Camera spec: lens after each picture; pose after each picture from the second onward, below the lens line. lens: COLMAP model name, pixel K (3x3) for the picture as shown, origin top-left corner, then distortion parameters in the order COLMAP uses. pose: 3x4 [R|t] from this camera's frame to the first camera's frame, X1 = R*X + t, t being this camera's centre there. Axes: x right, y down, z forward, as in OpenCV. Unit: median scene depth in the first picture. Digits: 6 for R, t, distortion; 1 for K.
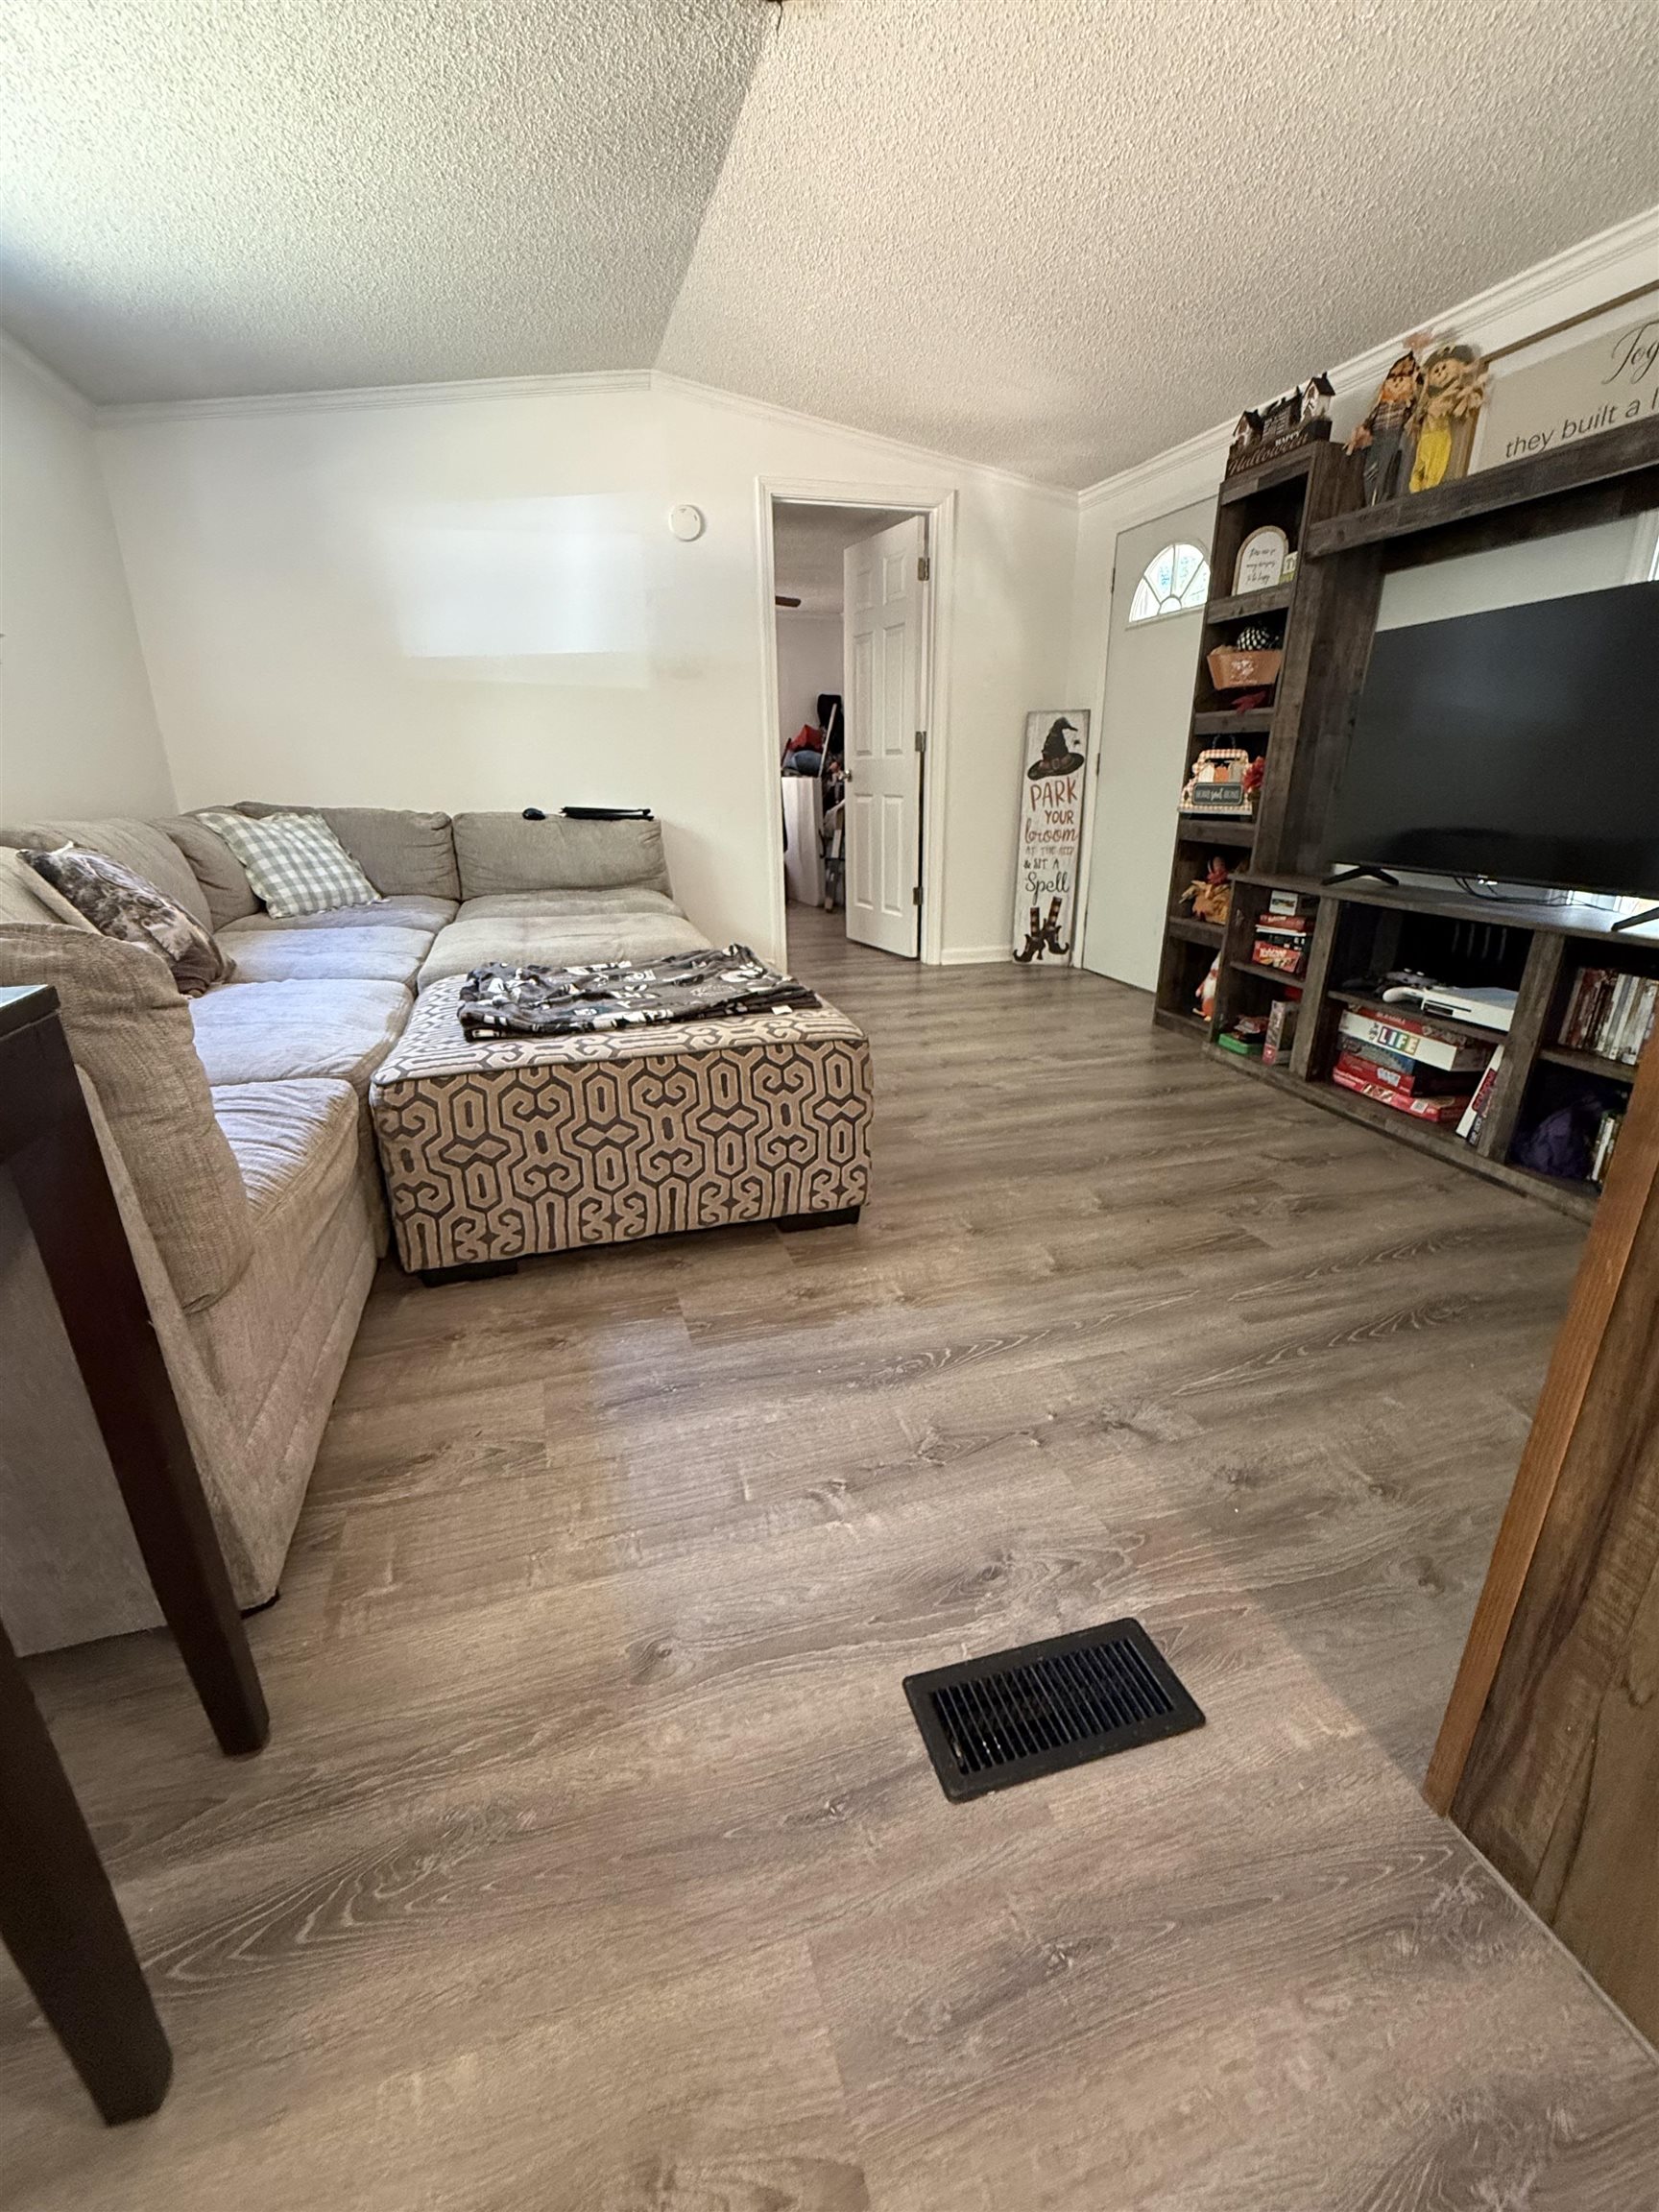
lens RADIAL K [[938.7, 0, 830.9], [0, 938.7, 1107.9], [0, 0, 1]] dist [0.001586, -0.000327]
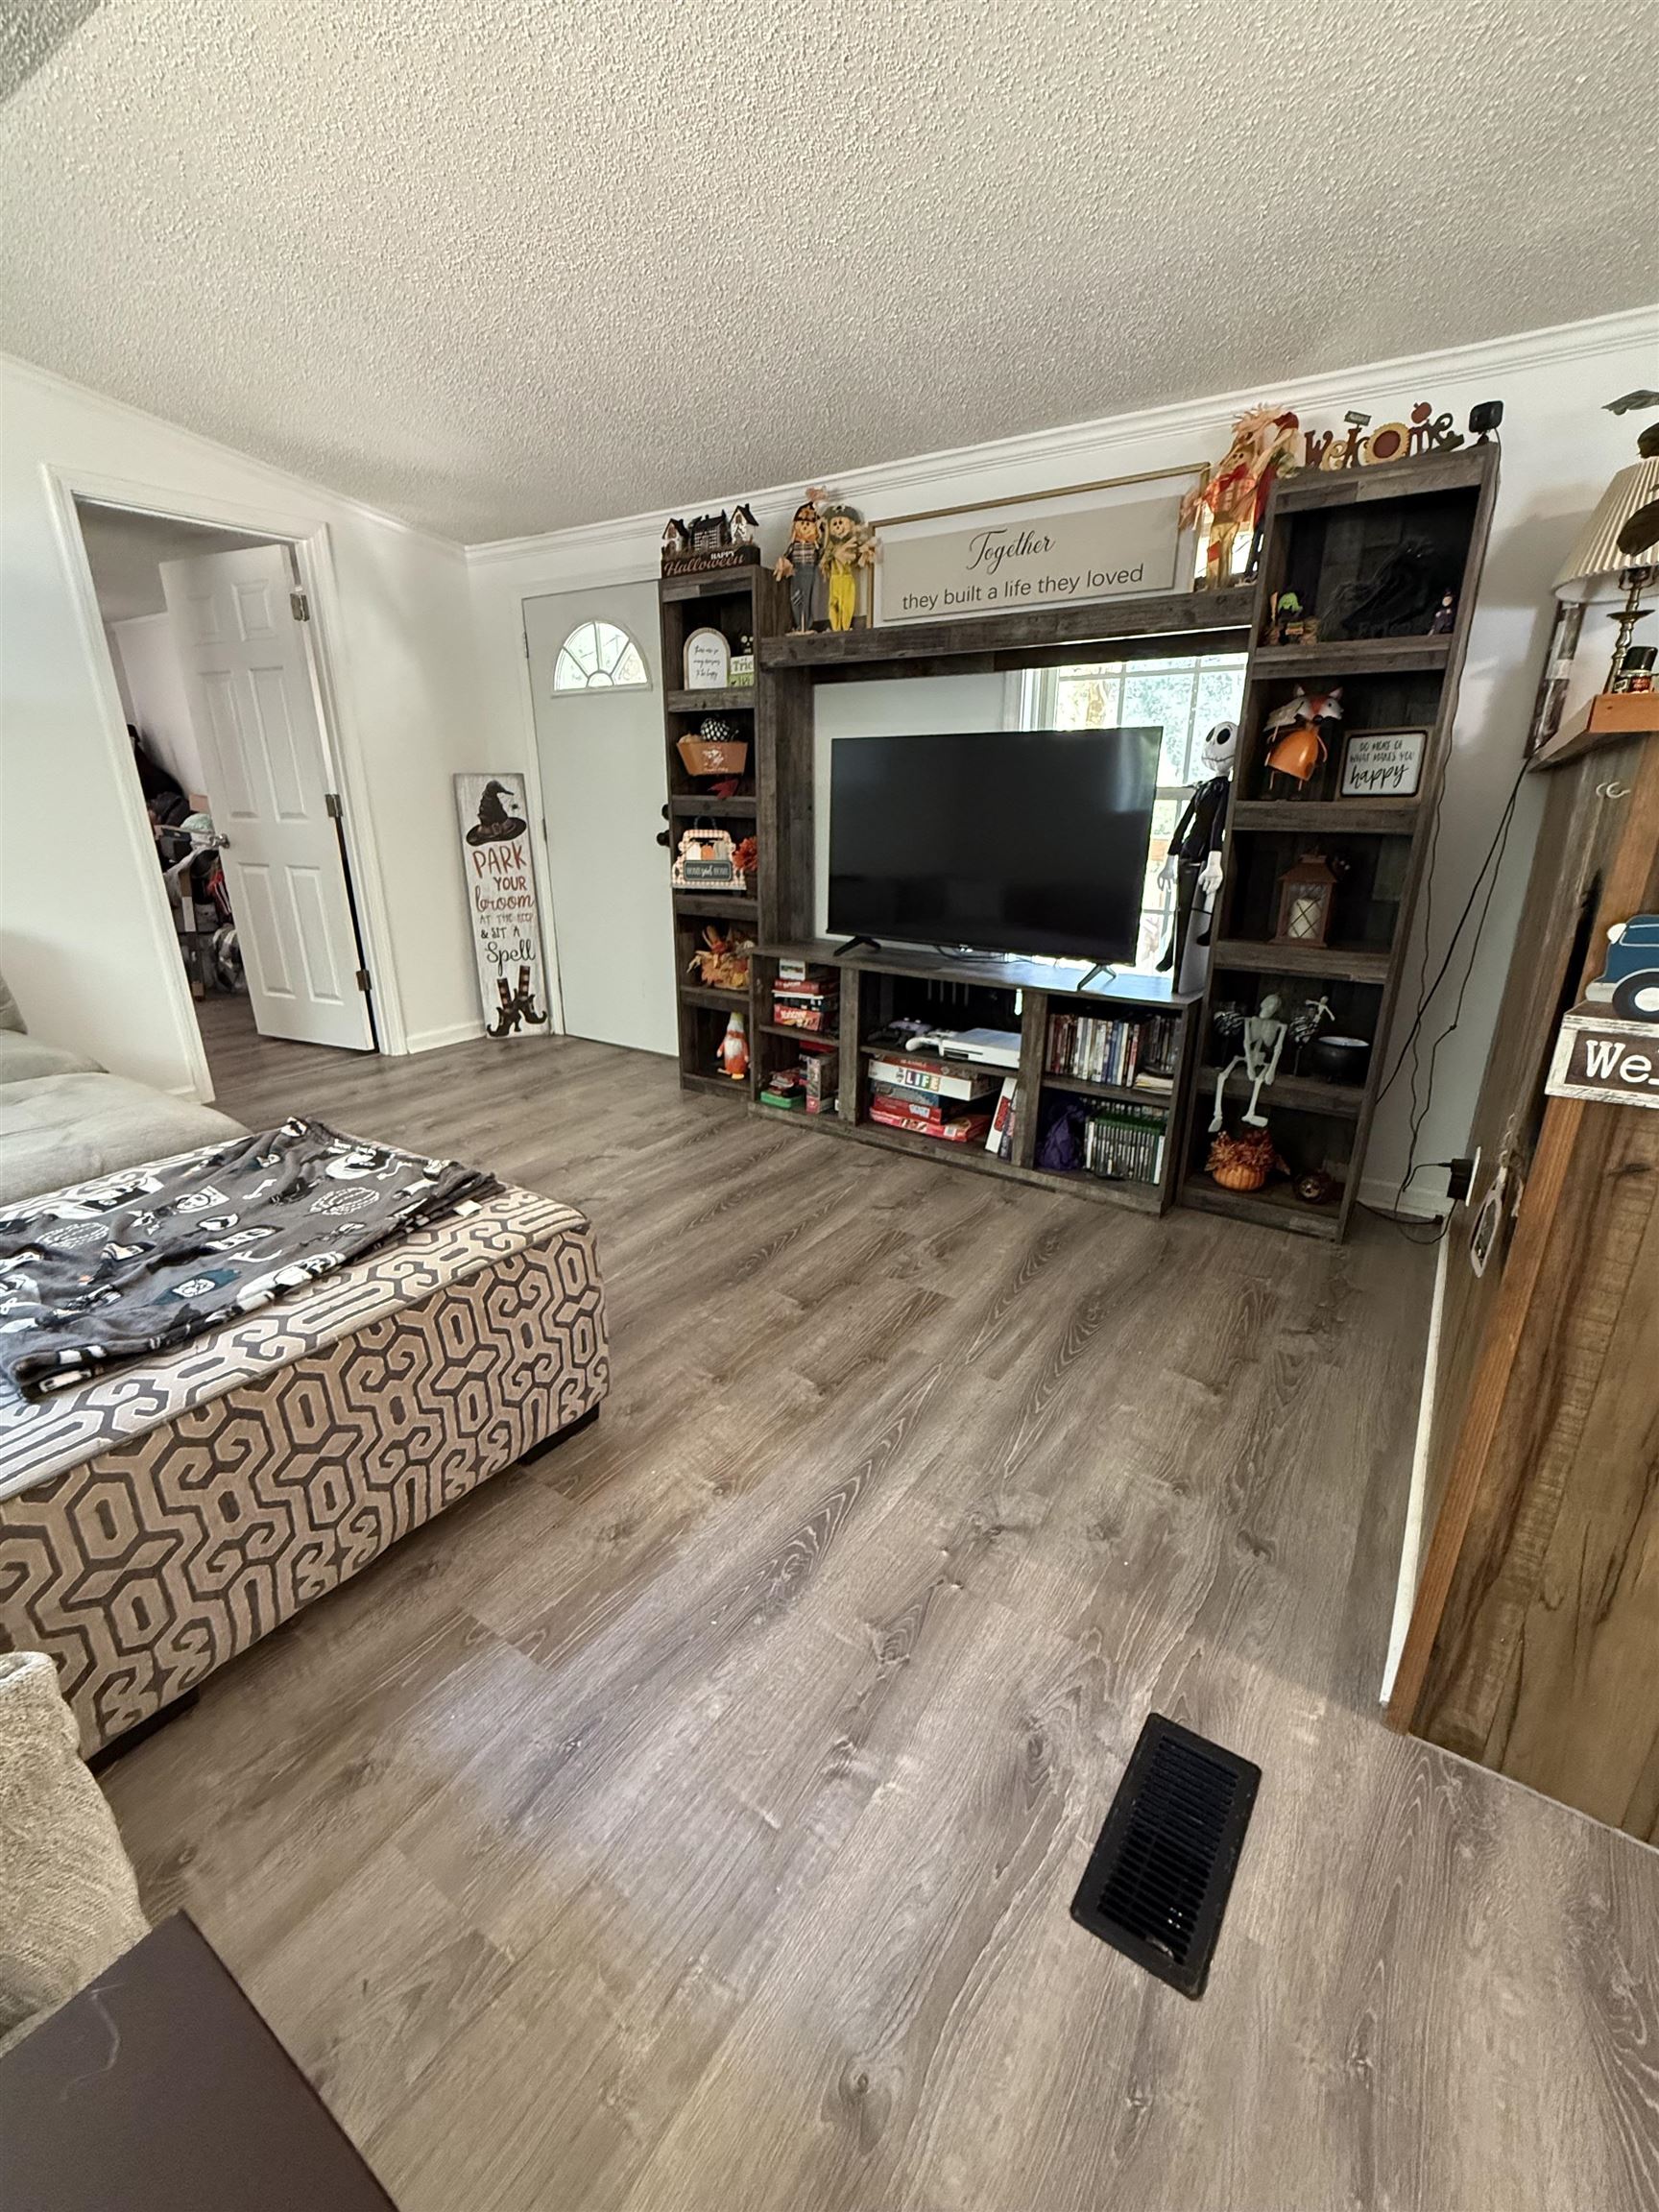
lens RADIAL K [[939.5, 0, 831.0], [0, 939.5, 1109.0], [0, 0, 1]] dist [0.000913, 0.000221]
pose [[0.776322, -0.199583, 0.597906, -0.263197], [0.207978, 0.976533, 0.055932, -0.159024], [-0.595038, 0.080930, 0.799613, 0.139805]]
